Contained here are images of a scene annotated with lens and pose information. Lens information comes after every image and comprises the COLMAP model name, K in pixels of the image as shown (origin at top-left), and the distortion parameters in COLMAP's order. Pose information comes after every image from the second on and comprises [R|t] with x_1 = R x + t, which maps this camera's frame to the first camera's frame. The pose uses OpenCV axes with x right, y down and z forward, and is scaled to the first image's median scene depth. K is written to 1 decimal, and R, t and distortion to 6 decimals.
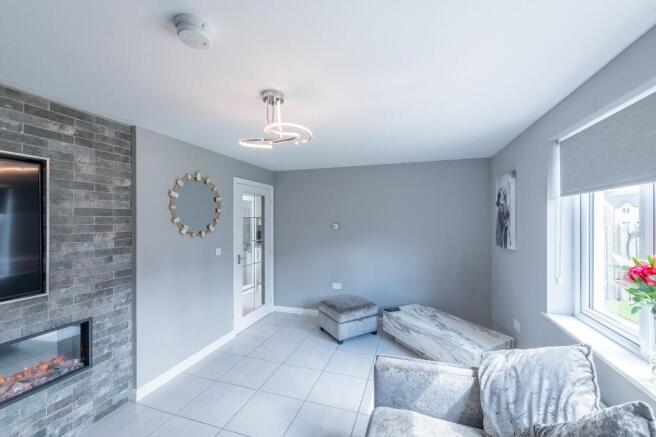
lens RADIAL K [[262.3, 0, 334.1], [0, 262.3, 217.8], [0, 0, 1]] dist [0.004963, -0.003680]
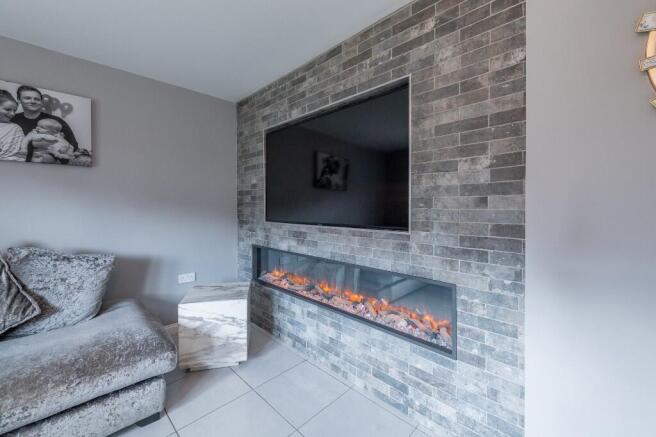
lens RADIAL K [[262.3, 0, 328.7], [0, 262.3, 207.6], [0, 0, 1]] dist [0.004963, -0.003680]
pose [[-0.439203, 0.011130, -0.898319, -0.181760], [0.006664, 0.999936, 0.009130, 0.172118], [0.898363, -0.001976, -0.439249, 0.997255]]
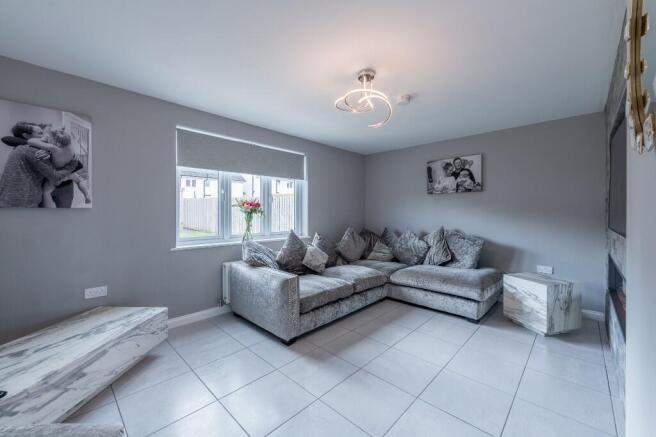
lens RADIAL K [[262.3, 0, 325.4], [0, 262.3, 212.0], [0, 0, 1]] dist [0.004963, -0.003680]
pose [[-0.894025, 0.000600, 0.448018, -0.539501], [-0.002996, 0.999969, -0.007319, 0.180999], [-0.448008, -0.007886, -0.893995, 1.887321]]
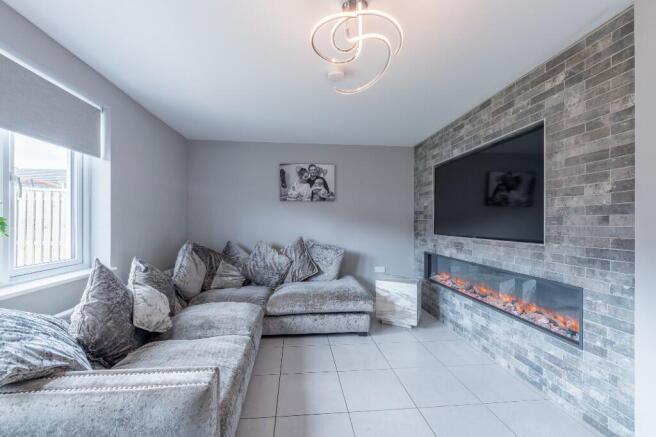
lens RADIAL K [[262.3, 0, 317.3], [0, 262.3, 221.1], [0, 0, 1]] dist [0.004963, -0.003680]
pose [[-0.922105, -0.002225, -0.386933, 0.151191], [0.000024, 0.999983, -0.005805, 0.174119], [0.386940, -0.005362, -0.922089, 1.425241]]
